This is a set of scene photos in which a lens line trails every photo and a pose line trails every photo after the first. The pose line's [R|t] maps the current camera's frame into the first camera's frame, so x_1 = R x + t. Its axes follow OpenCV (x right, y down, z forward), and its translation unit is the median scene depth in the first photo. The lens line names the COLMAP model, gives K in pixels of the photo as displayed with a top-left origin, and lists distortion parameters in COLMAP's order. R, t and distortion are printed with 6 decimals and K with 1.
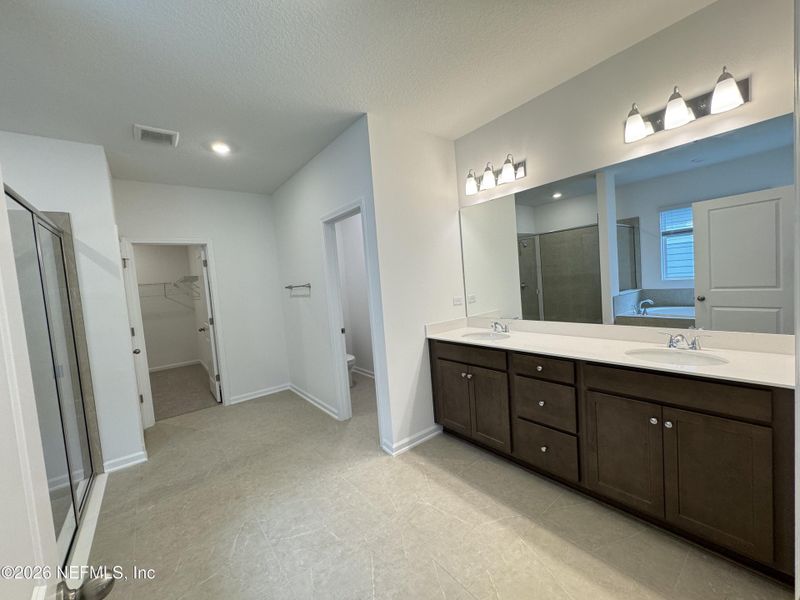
lens RADIAL K [[324.5, 0, 396.0], [0, 324.5, 301.5], [0, 0, 1]] dist [0.020472, 0.000012]
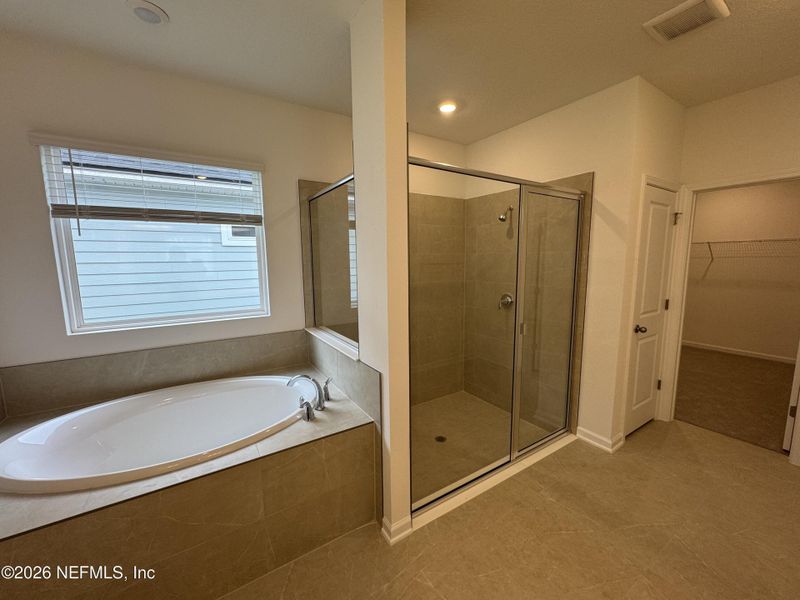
lens RADIAL K [[319.7, 0, 400.0], [0, 319.7, 300.0], [0, 0, 1]] dist [-0.000459, 0.000101]
pose [[-0.079546, 0.198779, -0.976811, 0.038130], [-0.050752, 0.977837, 0.203121, -0.061183], [0.995538, 0.065733, -0.067694, 0.501217]]
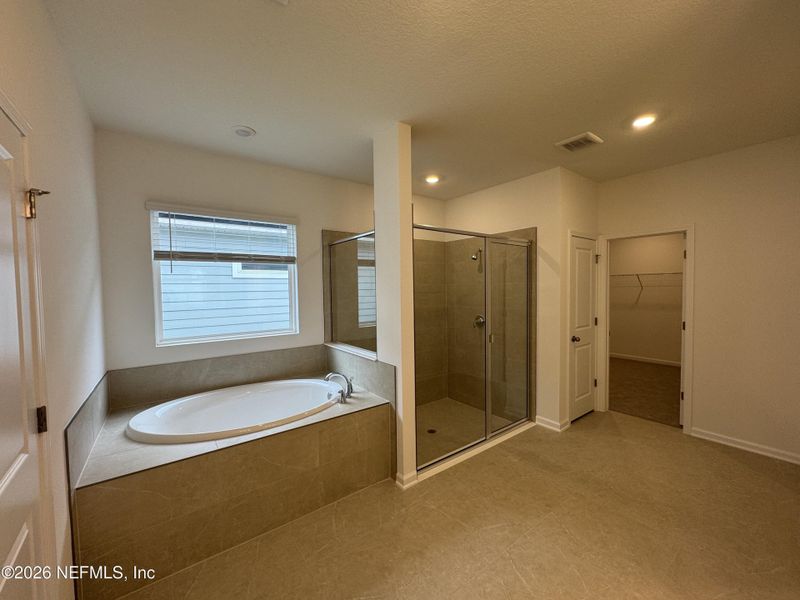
lens RADIAL K [[319.7, 0, 400.0], [0, 319.7, 300.0], [0, 0, 1]] dist [-0.000459, 0.000101]
pose [[-0.007680, 0.107993, -0.994122, 0.340029], [-0.051651, 0.992781, 0.108246, -0.079906], [0.998636, 0.052178, -0.002046, 0.437650]]
